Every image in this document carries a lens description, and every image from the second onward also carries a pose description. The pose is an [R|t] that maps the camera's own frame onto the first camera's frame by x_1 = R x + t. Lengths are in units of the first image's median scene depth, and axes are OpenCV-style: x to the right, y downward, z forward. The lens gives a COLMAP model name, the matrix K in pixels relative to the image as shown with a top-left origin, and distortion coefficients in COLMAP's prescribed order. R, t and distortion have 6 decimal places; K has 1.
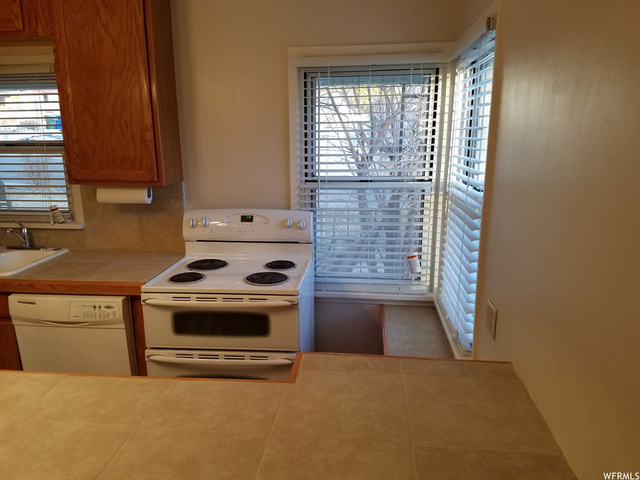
lens RADIAL K [[510.4, 0, 320.0], [0, 510.4, 240.0], [0, 0, 1]] dist [-0.000976, -0.038143]
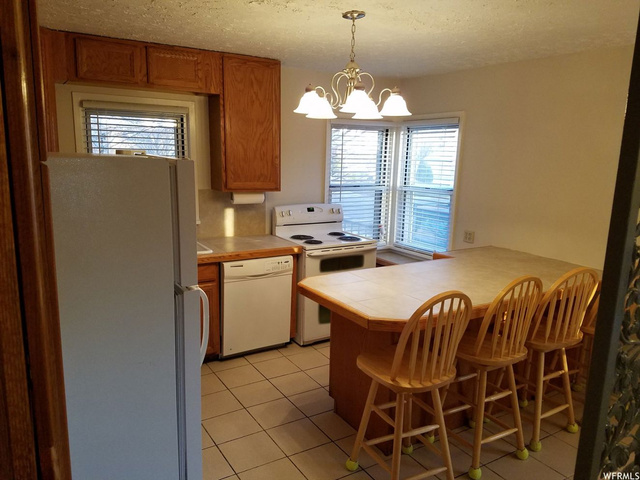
lens RADIAL K [[509.8, 0, 318.3], [0, 509.8, 261.9], [0, 0, 1]] dist [0.005014, -0.000494]
pose [[0.766548, -0.111387, 0.632454, -1.241377], [0.102153, 0.993453, 0.051153, 0.048396], [-0.634010, 0.025396, 0.772907, -0.345513]]
